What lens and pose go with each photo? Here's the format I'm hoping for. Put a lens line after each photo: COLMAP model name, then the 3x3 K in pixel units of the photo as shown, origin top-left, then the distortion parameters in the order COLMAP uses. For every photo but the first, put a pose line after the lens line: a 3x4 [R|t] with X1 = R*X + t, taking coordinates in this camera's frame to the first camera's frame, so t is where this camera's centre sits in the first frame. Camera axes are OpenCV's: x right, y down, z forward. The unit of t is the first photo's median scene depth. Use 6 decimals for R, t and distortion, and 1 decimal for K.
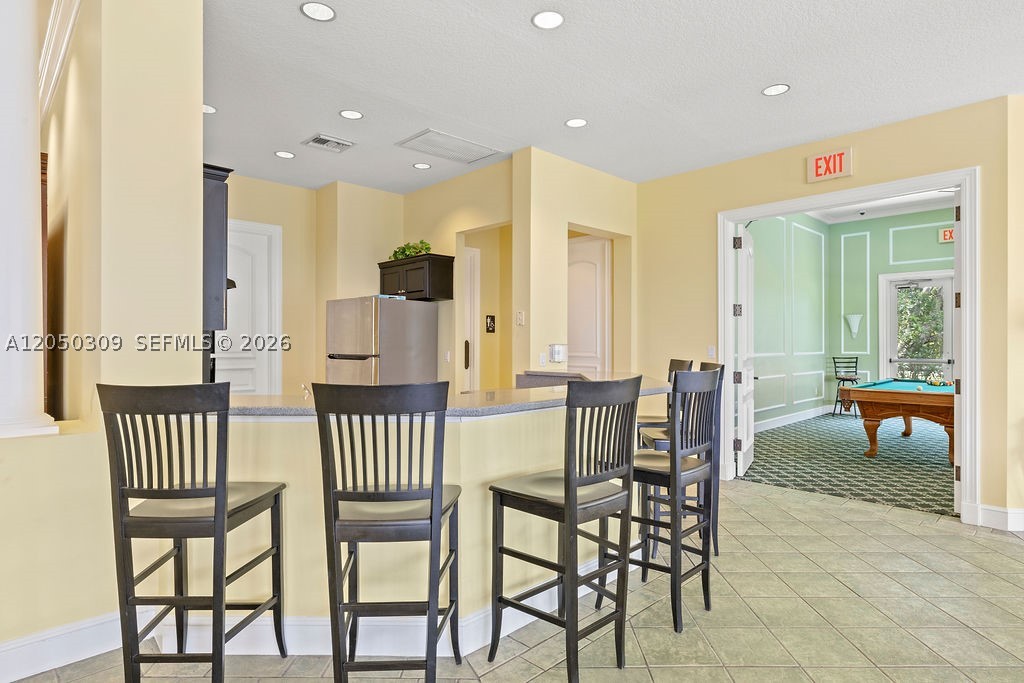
lens RADIAL K [[552.9, 0, 516.3], [0, 552.9, 341.6], [0, 0, 1]] dist [-0.000232, -0.001331]
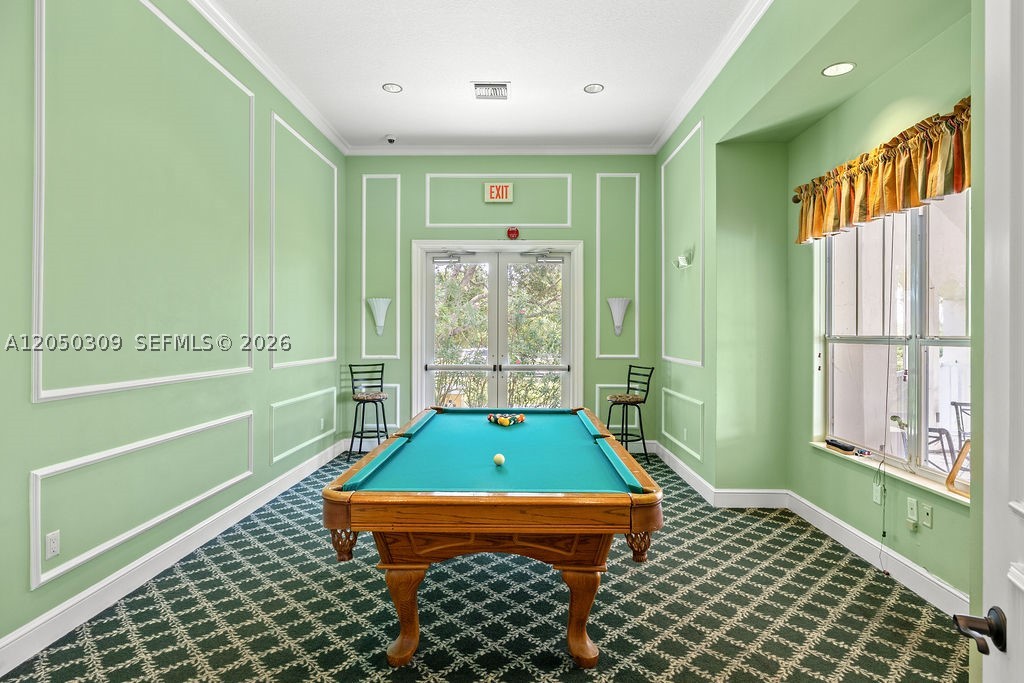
lens RADIAL K [[552.9, 0, 515.3], [0, 552.9, 337.3], [0, 0, 1]] dist [-0.000232, -0.001331]
pose [[0.713029, 0.000826, 0.701134, 0.269443], [-0.007733, 0.999948, 0.006686, -0.008656], [-0.701091, -0.010189, 0.712999, 0.424420]]
